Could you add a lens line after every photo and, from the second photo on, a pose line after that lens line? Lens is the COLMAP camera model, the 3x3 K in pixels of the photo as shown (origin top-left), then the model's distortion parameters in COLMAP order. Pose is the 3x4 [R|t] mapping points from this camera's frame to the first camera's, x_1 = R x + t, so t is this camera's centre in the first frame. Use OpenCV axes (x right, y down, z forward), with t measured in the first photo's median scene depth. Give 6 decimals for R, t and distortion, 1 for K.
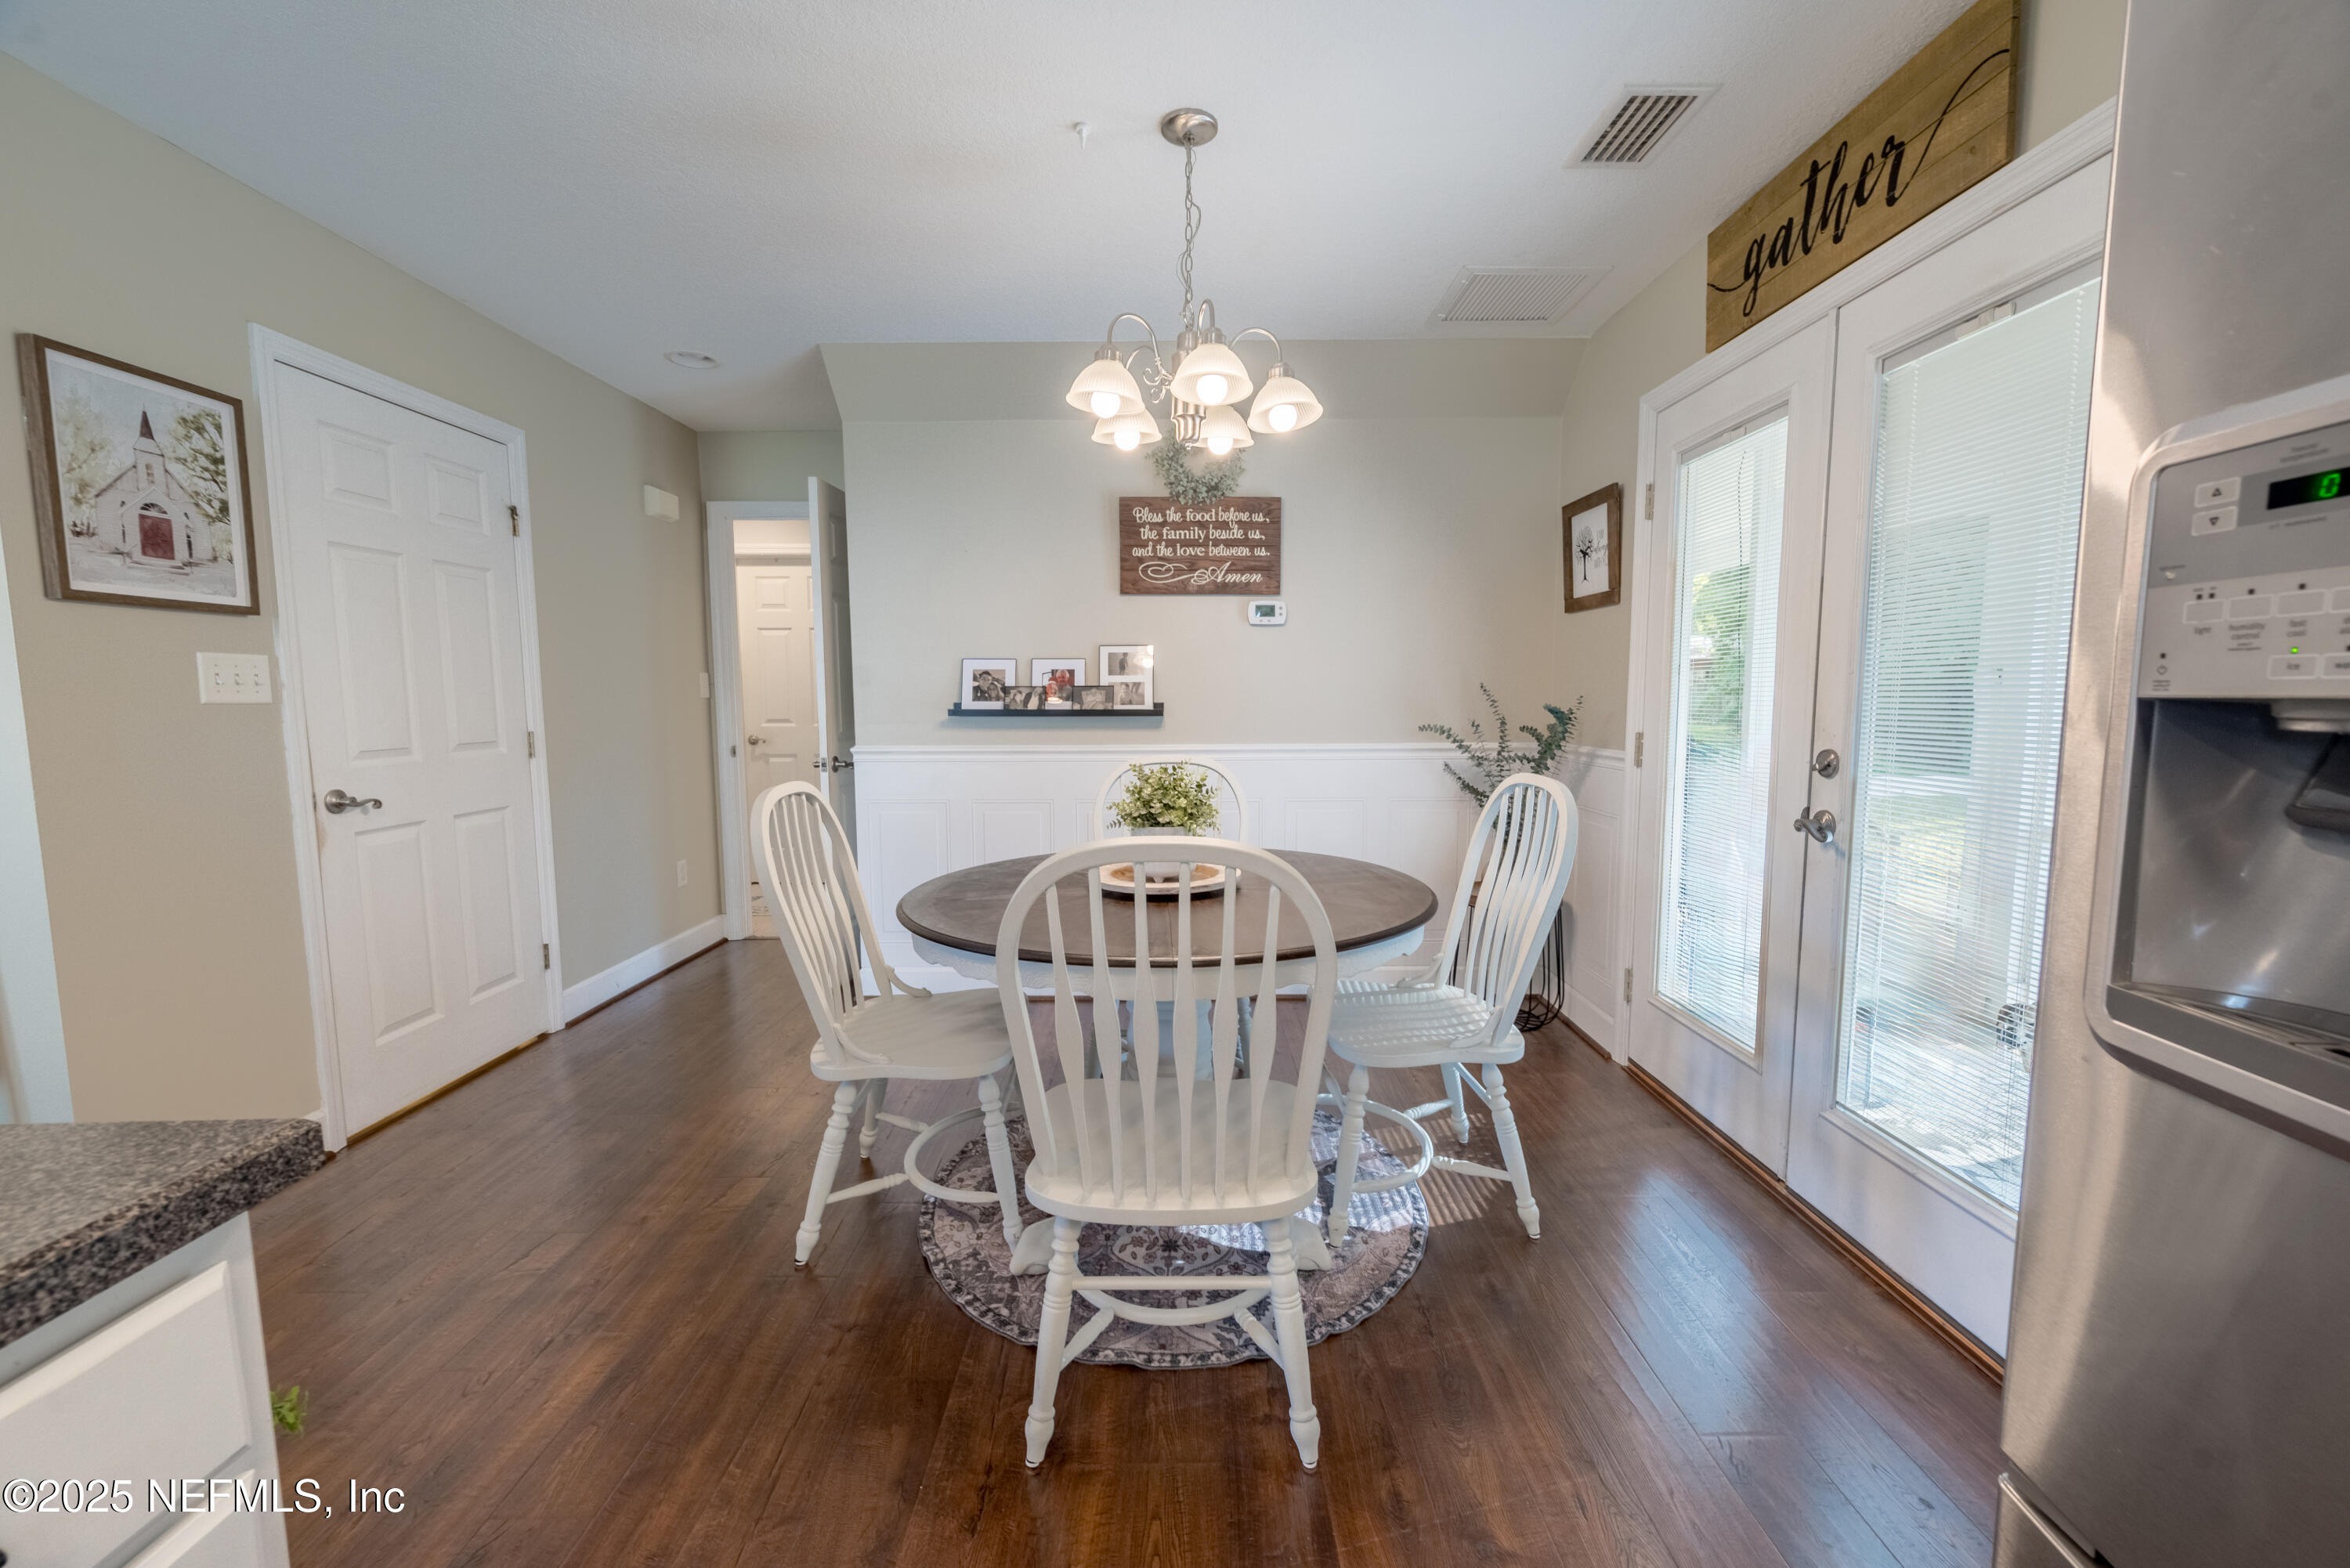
lens RADIAL K [[928.9, 0, 1177.5], [0, 928.9, 787.0], [0, 0, 1]] dist [0.001421, -0.000315]
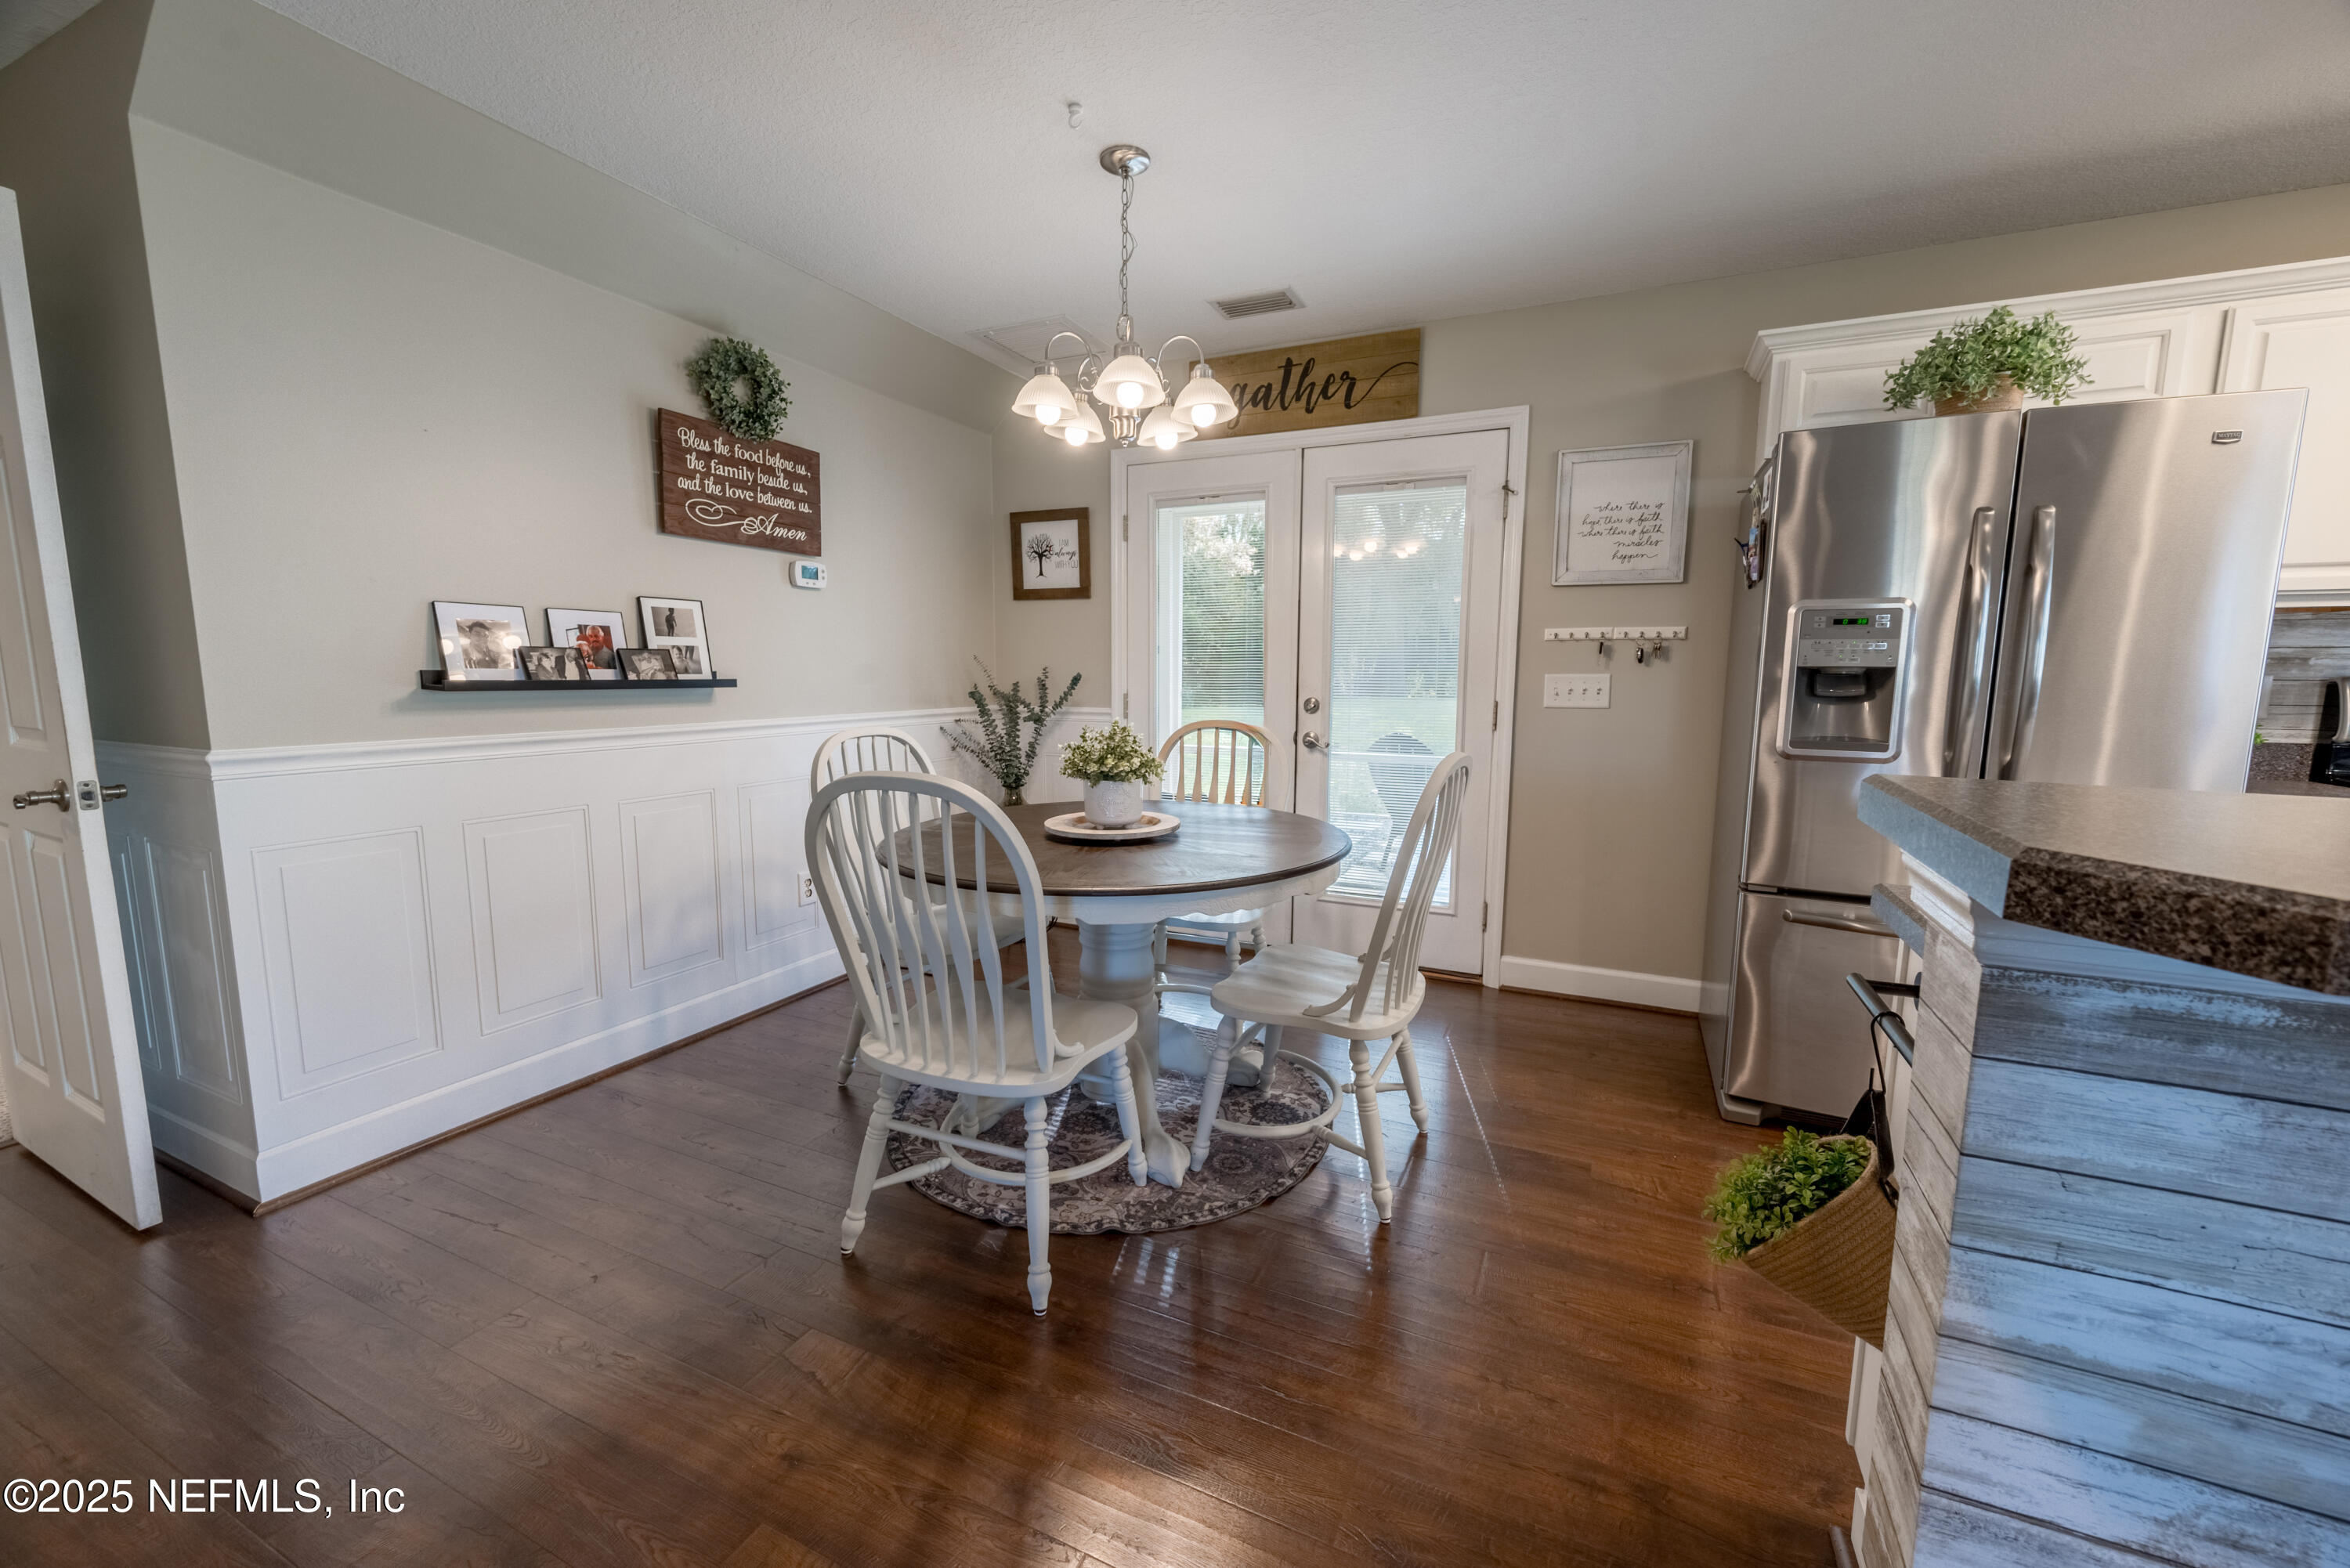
lens RADIAL K [[928.9, 0, 1180.8], [0, 928.9, 784.0], [0, 0, 1]] dist [0.001421, -0.000315]
pose [[0.420686, -0.105480, 0.901053, -0.614872], [0.084122, 0.993474, 0.077024, -0.020329], [-0.903298, 0.043396, 0.426814, 0.280893]]
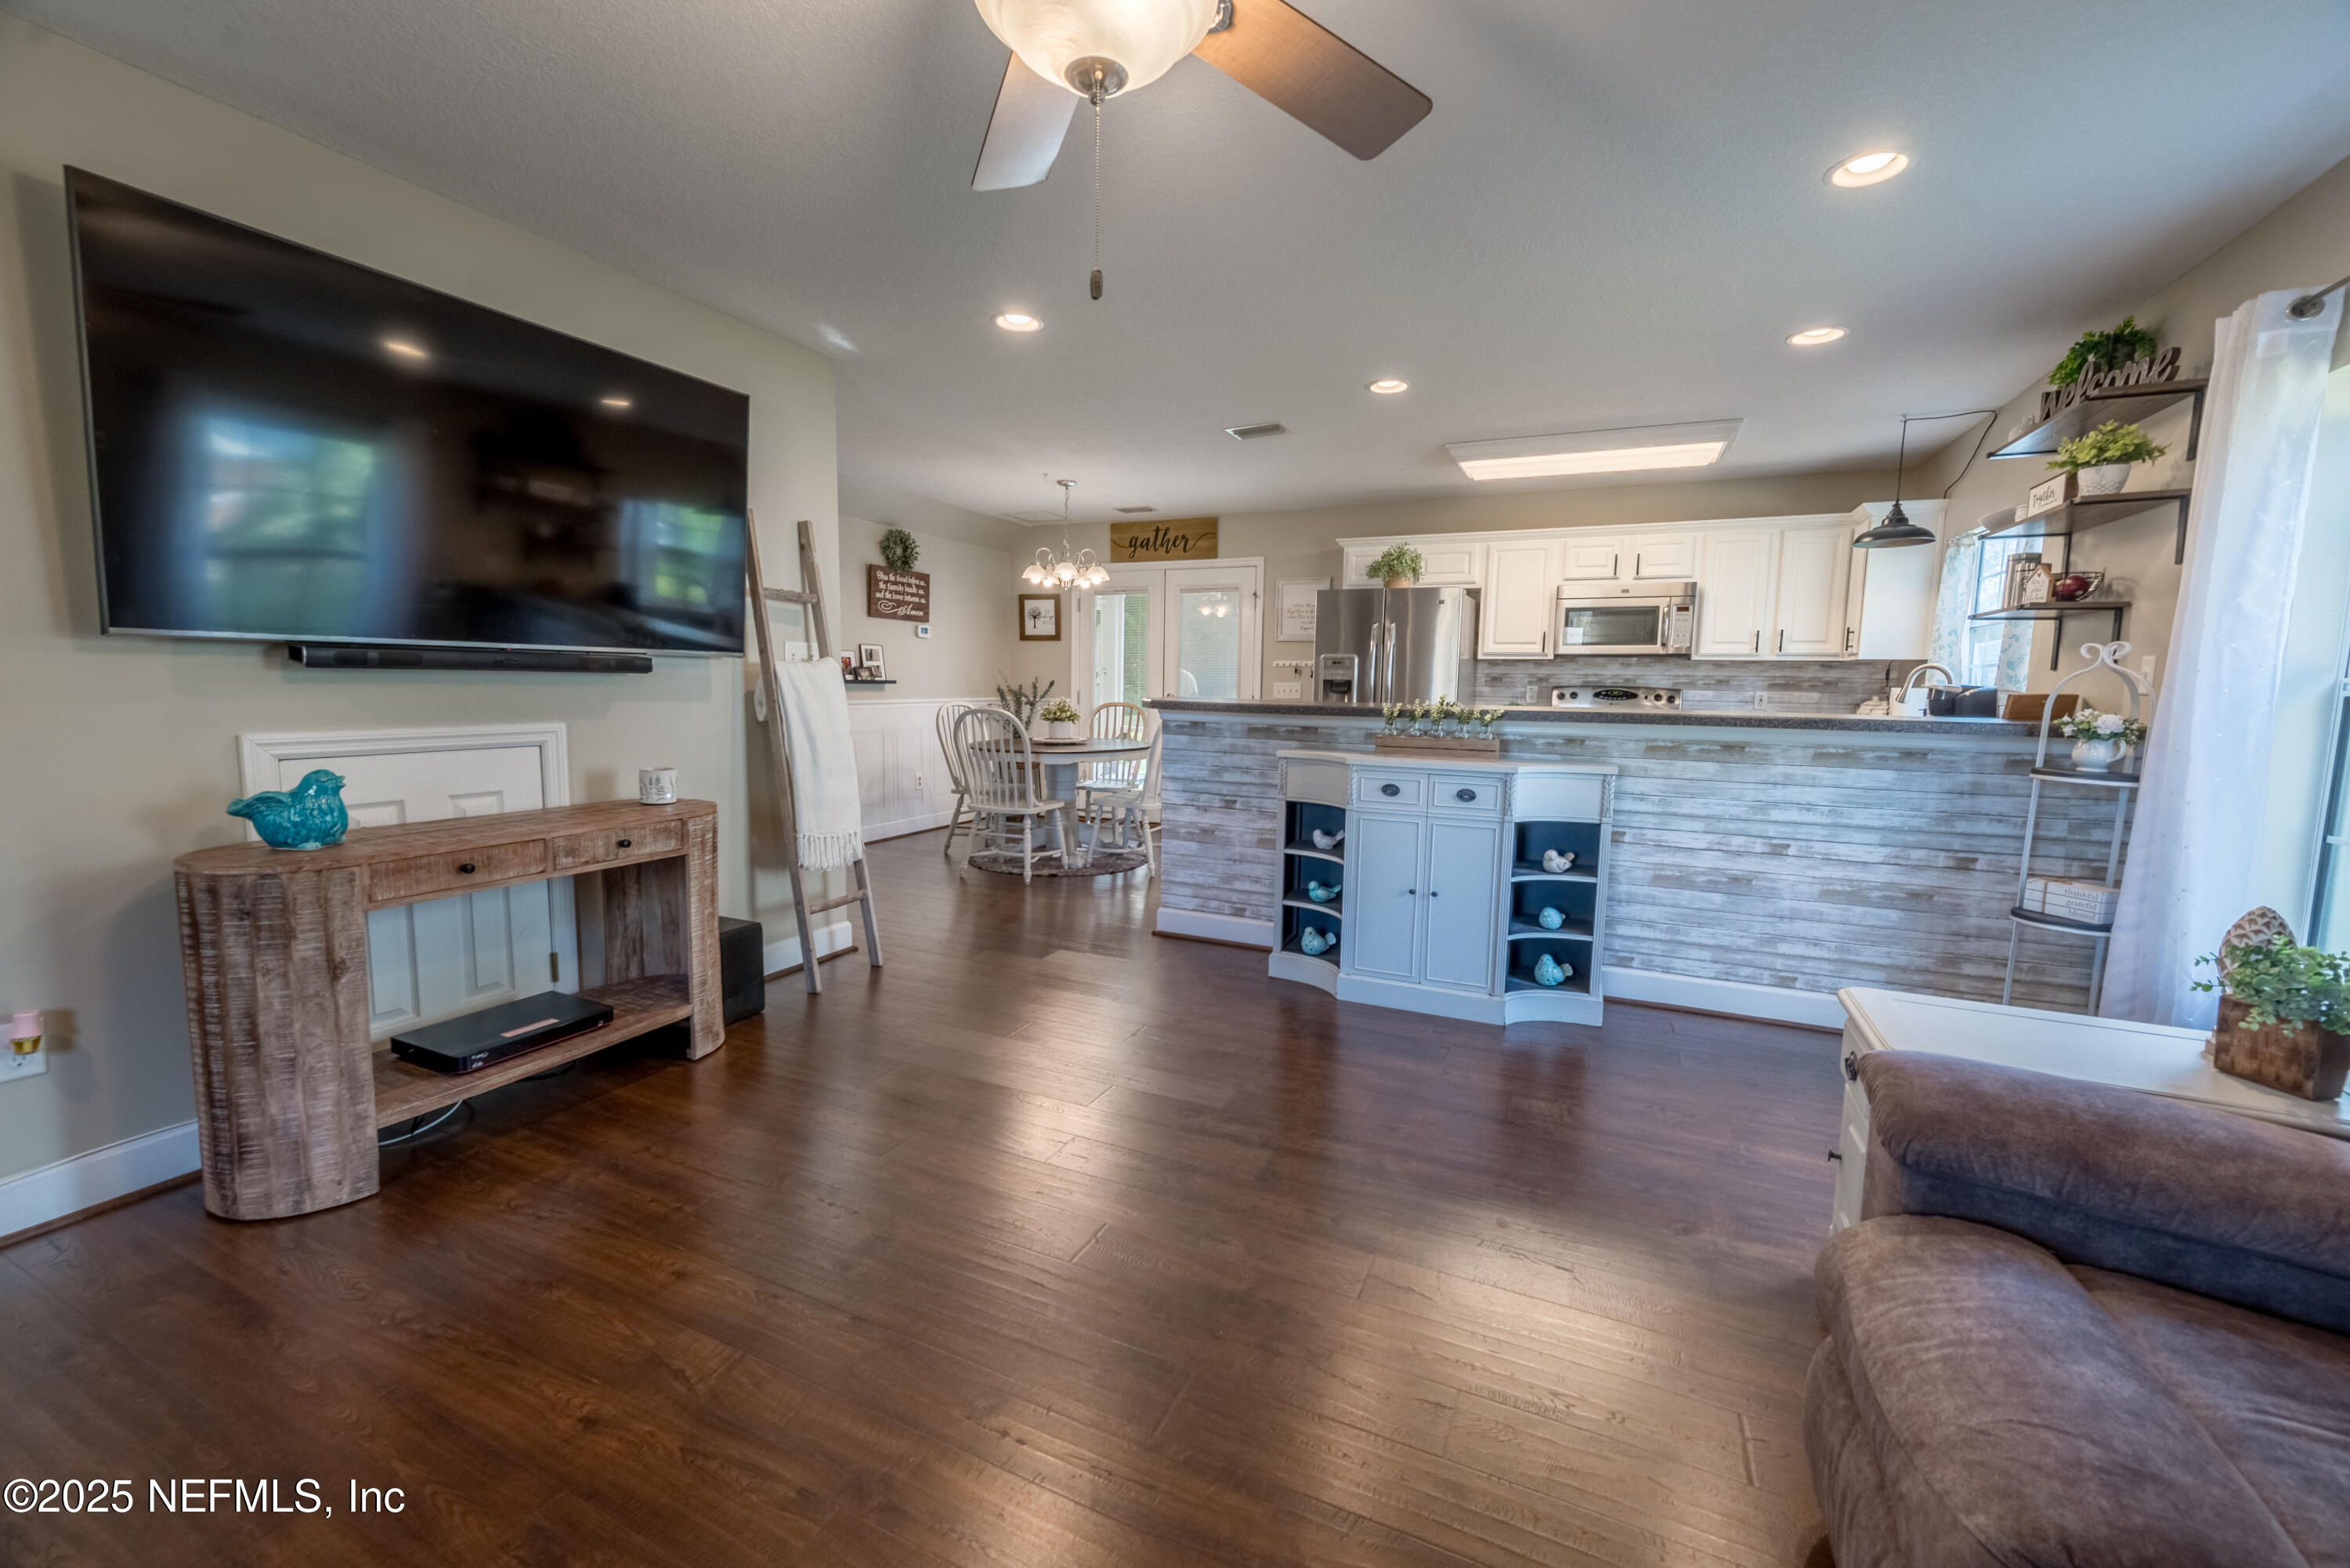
lens RADIAL K [[928.9, 0, 1186.0], [0, 928.9, 783.5], [0, 0, 1]] dist [0.001421, -0.000315]
pose [[0.416203, -0.089413, 0.904865, -1.495955], [0.073299, 0.995214, 0.064626, 0.046075], [-0.906313, 0.039428, 0.420765, -0.317793]]
